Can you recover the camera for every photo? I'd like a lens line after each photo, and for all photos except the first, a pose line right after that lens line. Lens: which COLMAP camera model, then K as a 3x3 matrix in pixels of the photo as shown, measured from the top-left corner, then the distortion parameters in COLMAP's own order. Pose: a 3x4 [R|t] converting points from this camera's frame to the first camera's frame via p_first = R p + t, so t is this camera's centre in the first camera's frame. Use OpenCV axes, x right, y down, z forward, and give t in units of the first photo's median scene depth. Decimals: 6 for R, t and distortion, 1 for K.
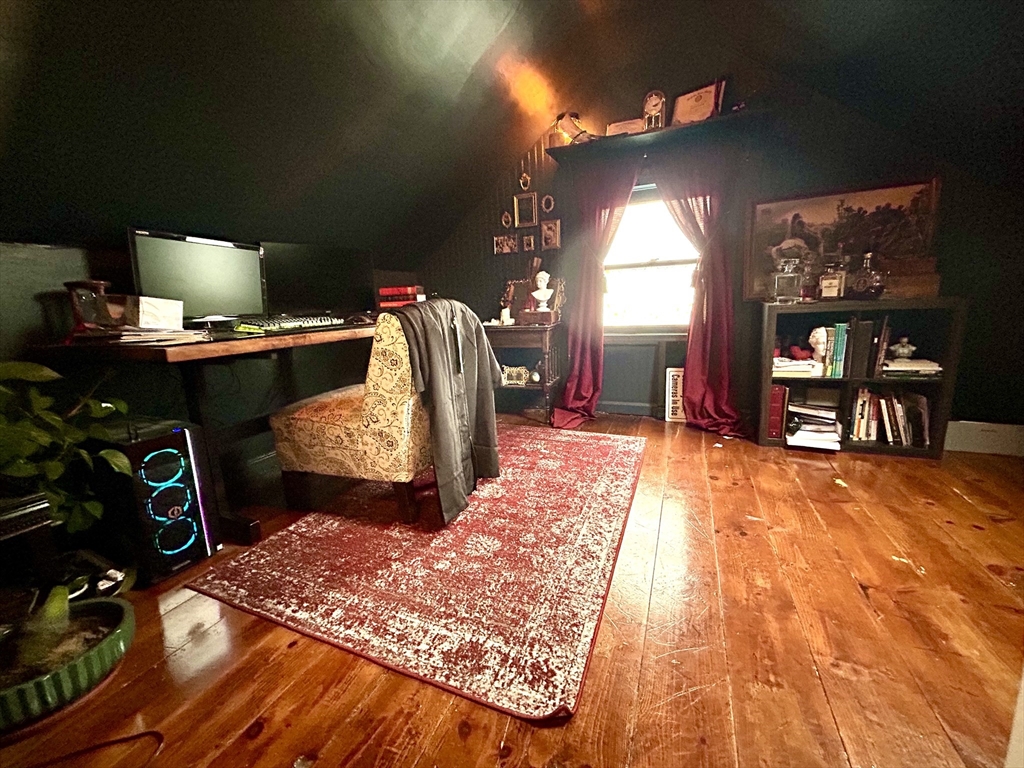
lens RADIAL K [[414.7, 0, 512.2], [0, 414.7, 379.0], [0, 0, 1]] dist [0.002113, 0.000929]
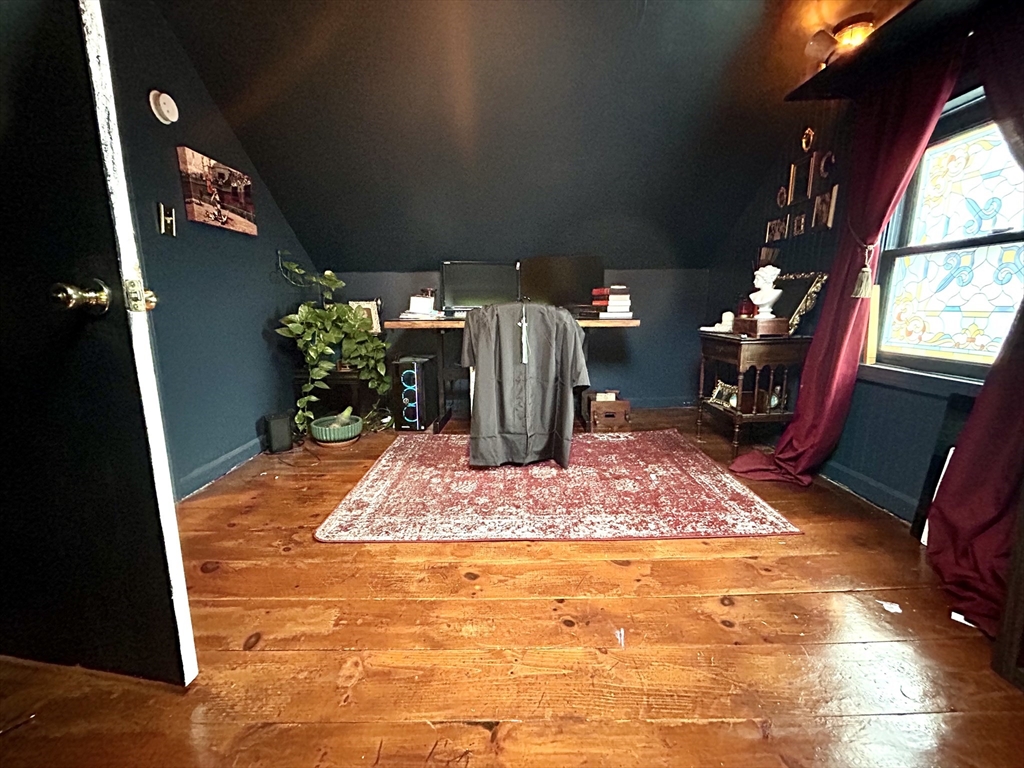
lens RADIAL K [[414.7, 0, 512.2], [0, 414.7, 379.0], [0, 0, 1]] dist [0.002113, 0.000929]
pose [[0.391805, 0.200947, -0.897836, 0.971337], [-0.176947, 0.974097, 0.140797, -0.135424], [0.902872, 0.103704, 0.417213, 0.469622]]
